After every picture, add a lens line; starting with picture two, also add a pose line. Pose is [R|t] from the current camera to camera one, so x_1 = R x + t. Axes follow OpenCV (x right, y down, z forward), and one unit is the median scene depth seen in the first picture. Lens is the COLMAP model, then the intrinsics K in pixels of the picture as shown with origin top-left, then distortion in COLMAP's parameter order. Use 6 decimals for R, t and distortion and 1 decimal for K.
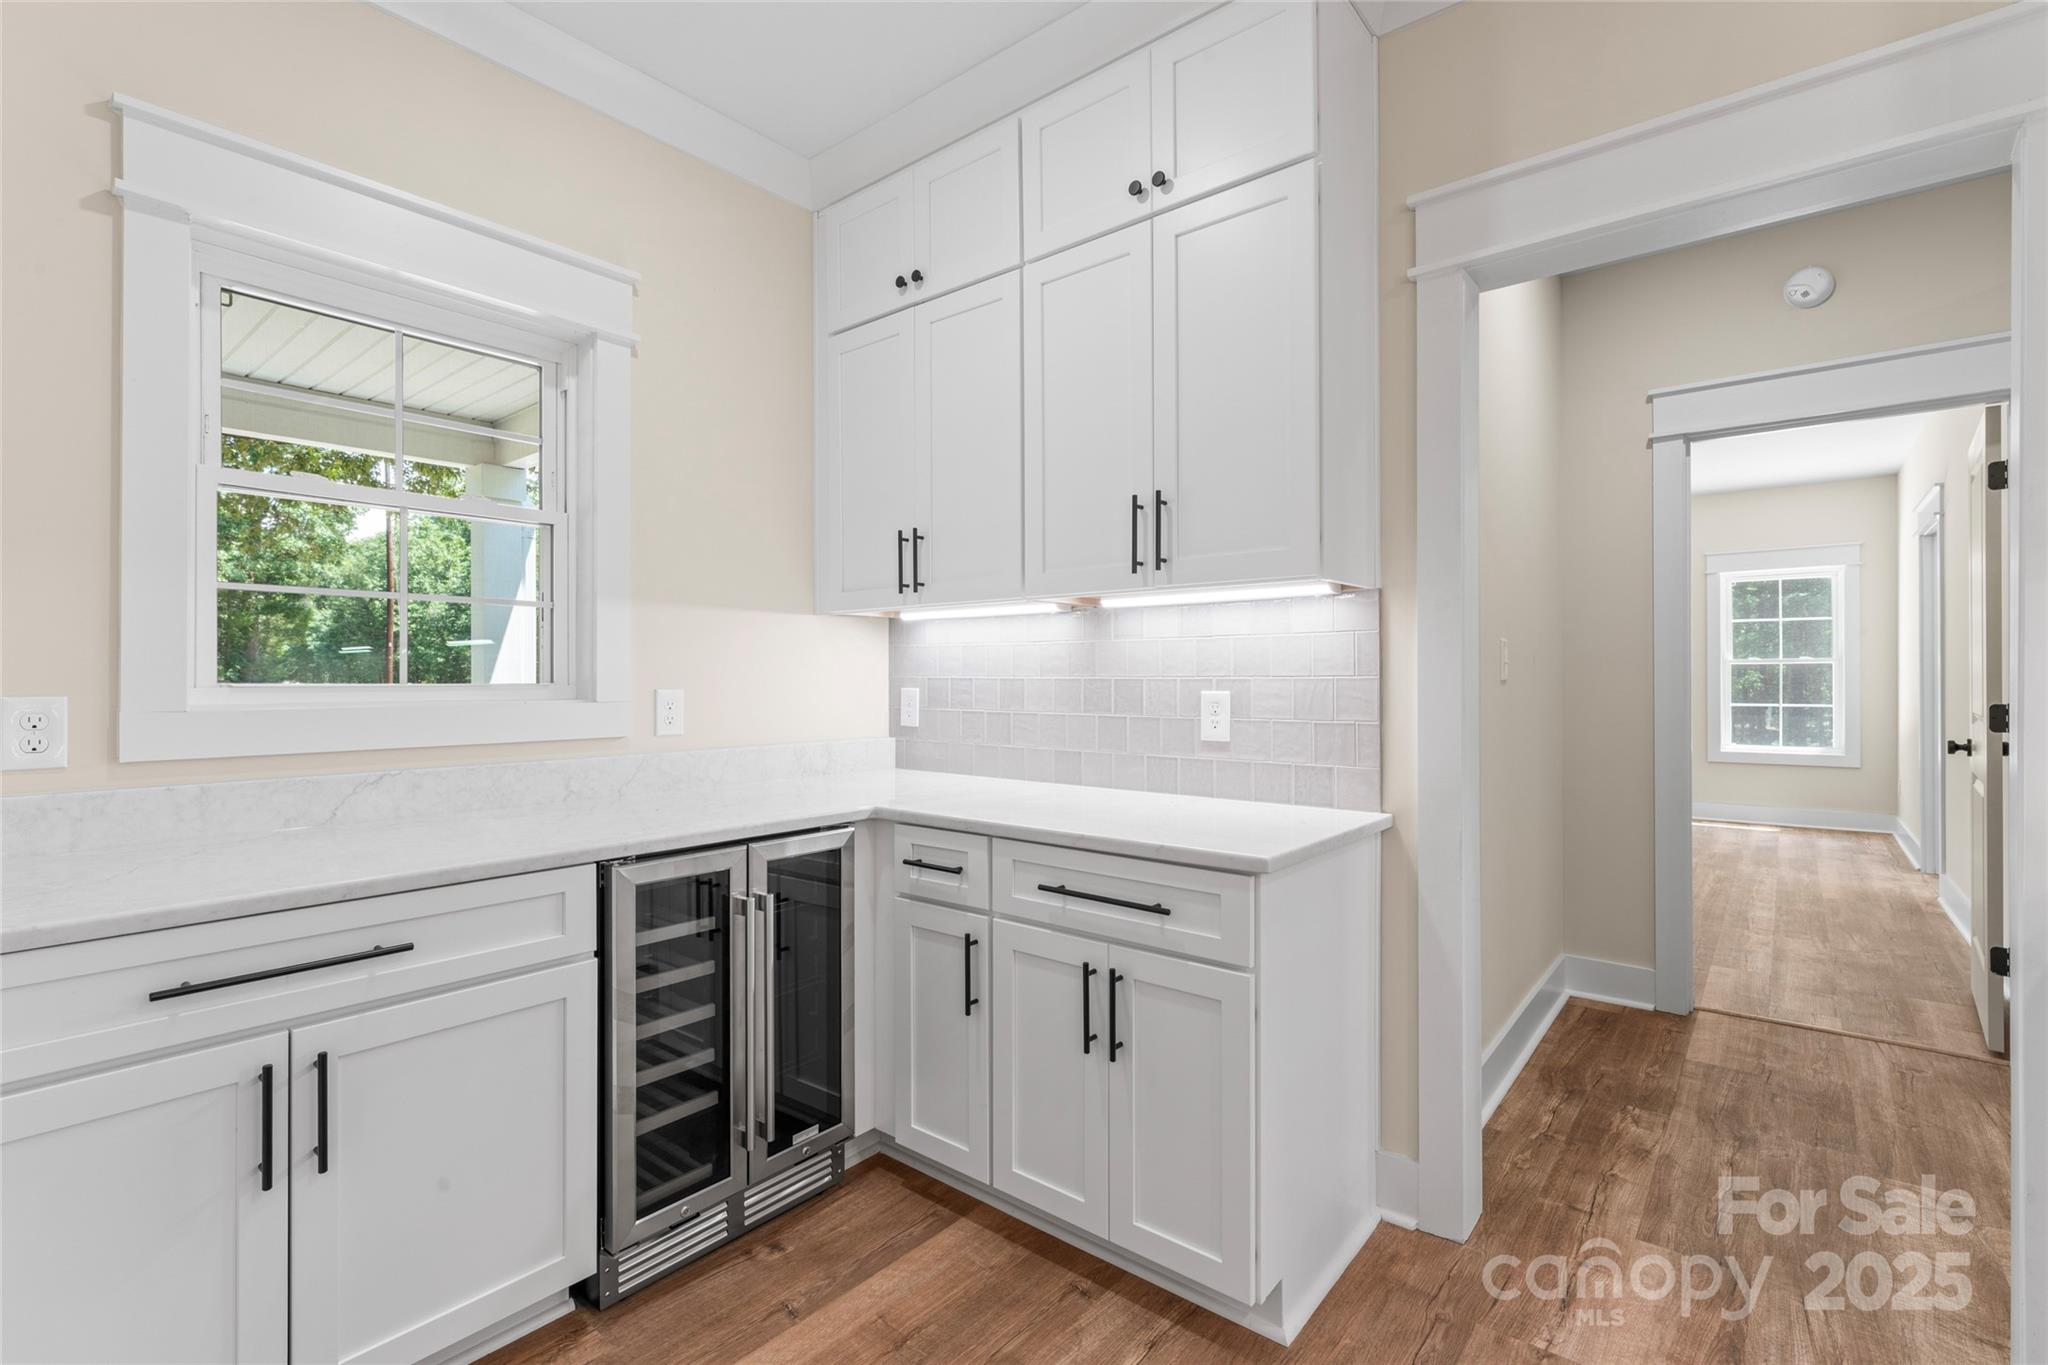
lens RADIAL K [[934.9, 0, 1019.6], [0, 934.9, 676.4], [0, 0, 1]] dist [0.000260, 0.000524]
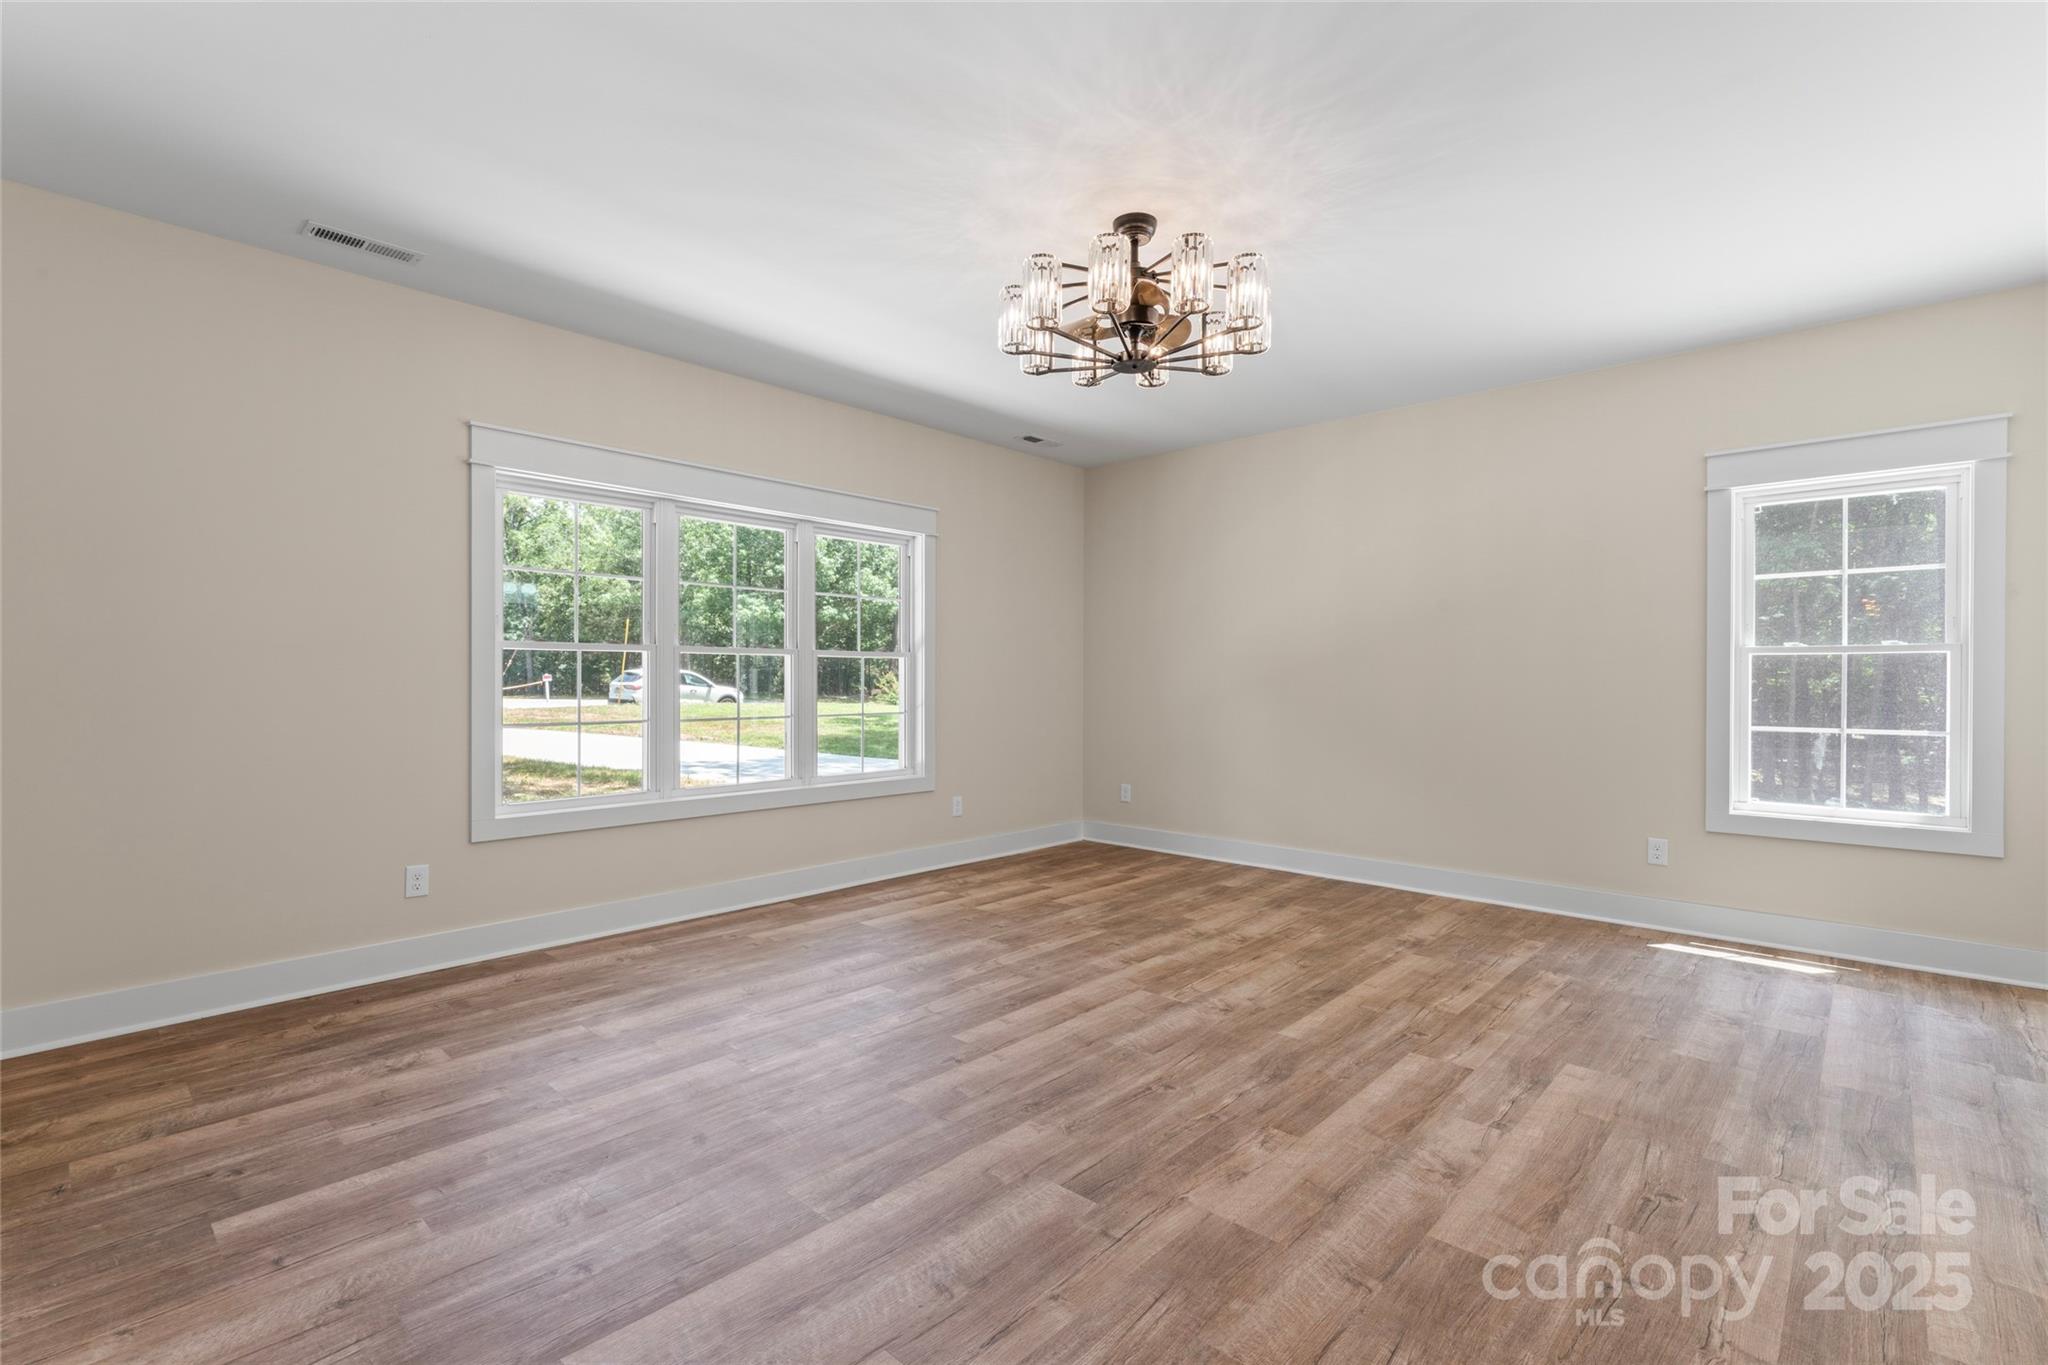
lens RADIAL K [[934.9, 0, 1019.2], [0, 934.9, 683.1], [0, 0, 1]] dist [0.000260, 0.000524]
pose [[0.998426, 0.004782, -0.055889, 0.388185], [-0.004281, 0.999950, 0.009089, 0.000221], [0.055930, -0.008835, 0.998396, 0.457647]]
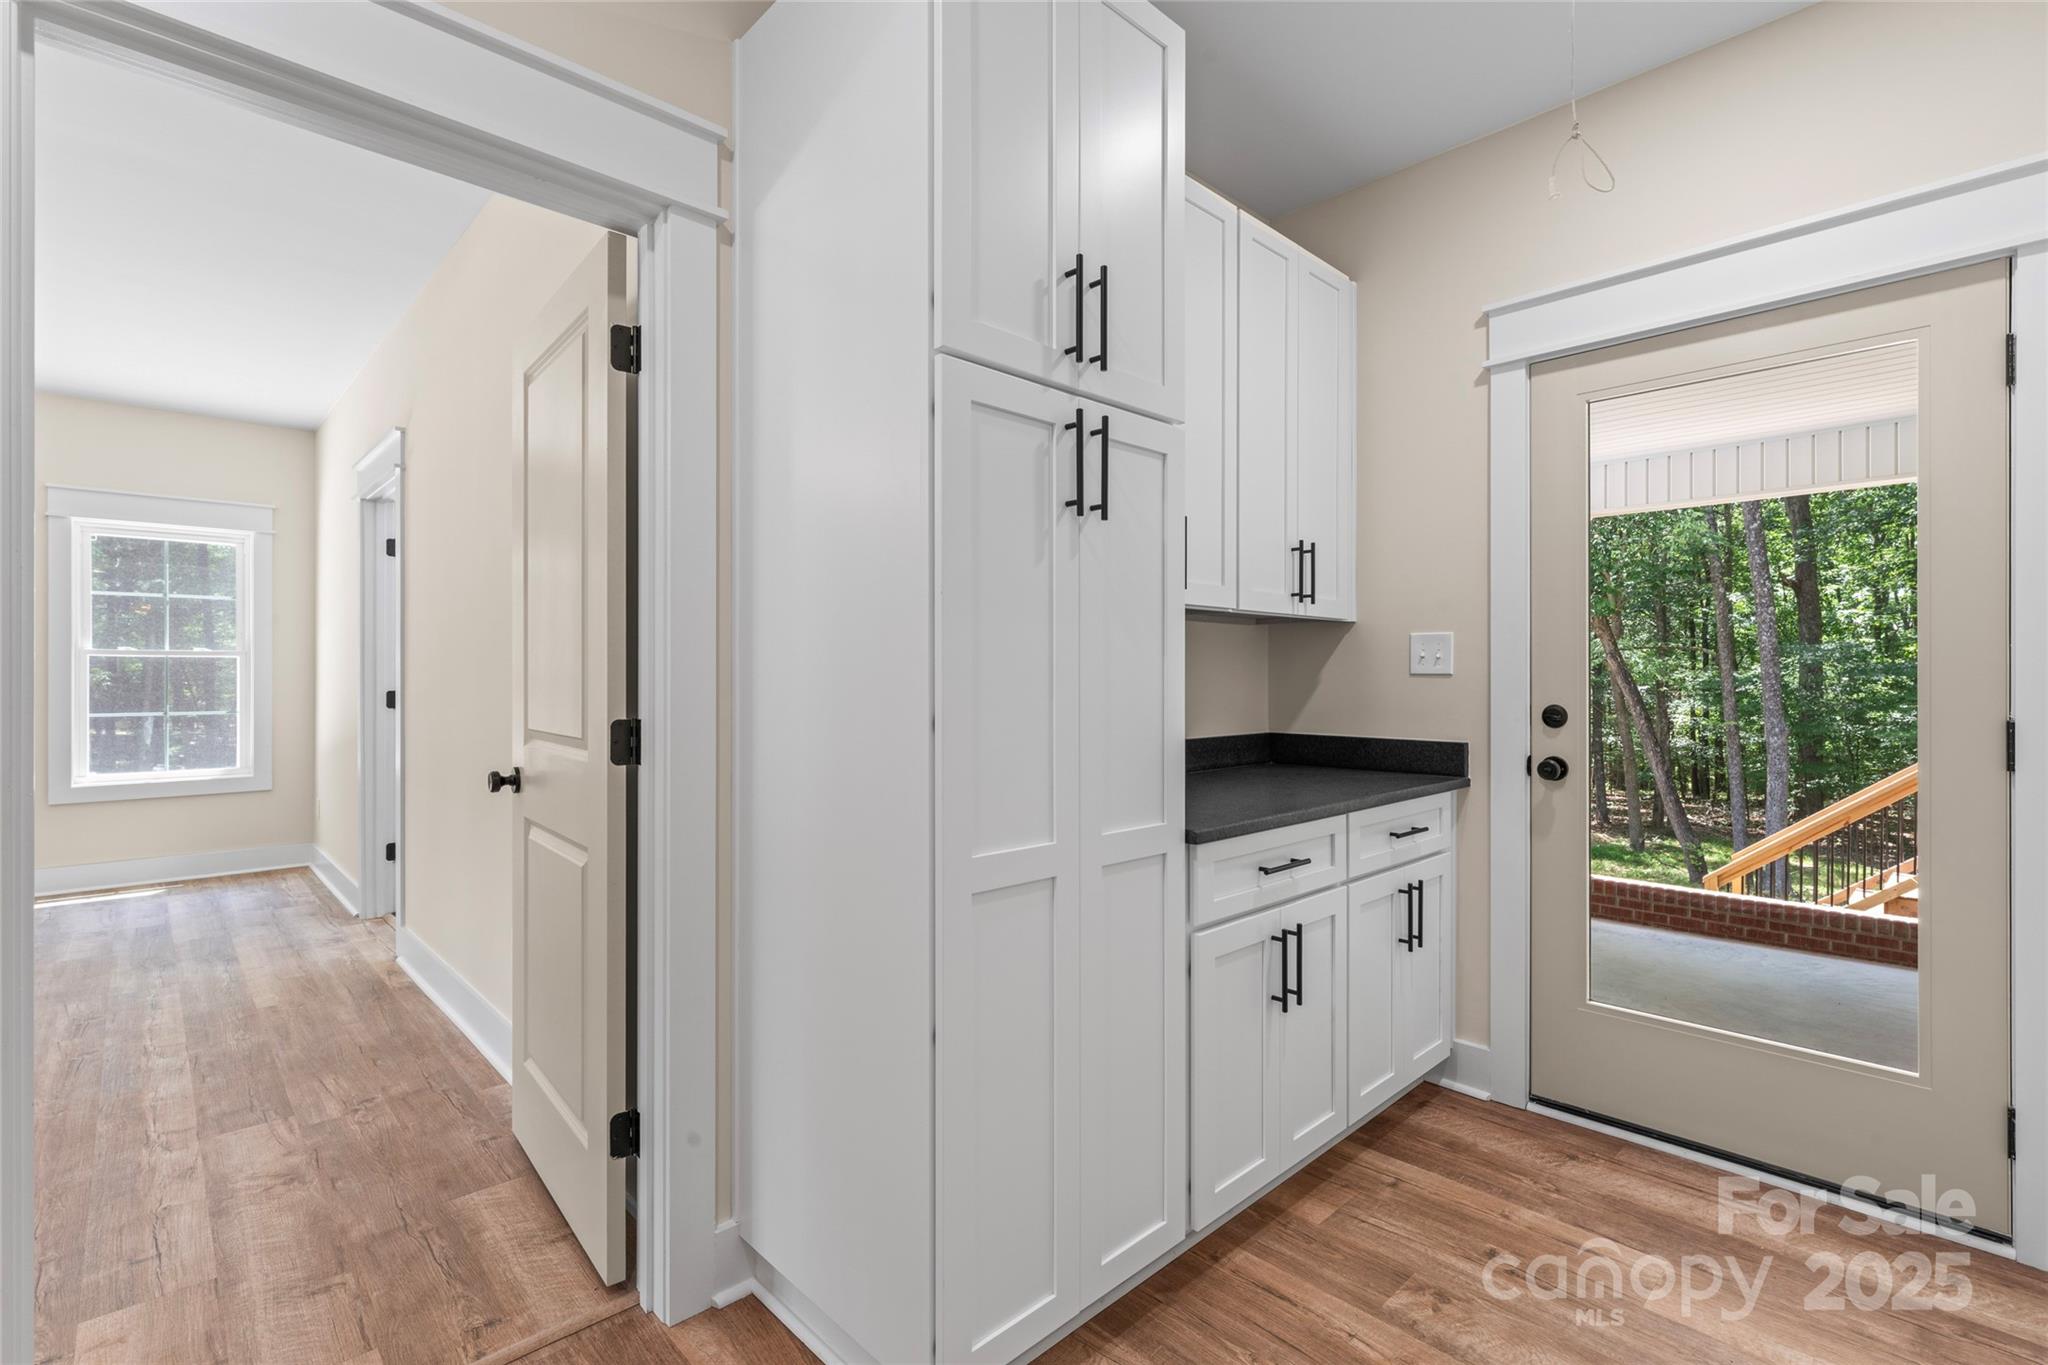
lens RADIAL K [[934.9, 0, 1016.0], [0, 934.9, 669.2], [0, 0, 1]] dist [0.000260, 0.000524]
pose [[0.127859, 0.006087, 0.991774, 0.189759], [-0.000978, 0.999981, -0.006011, 0.000004], [-0.991792, -0.000202, 0.127862, 0.269259]]
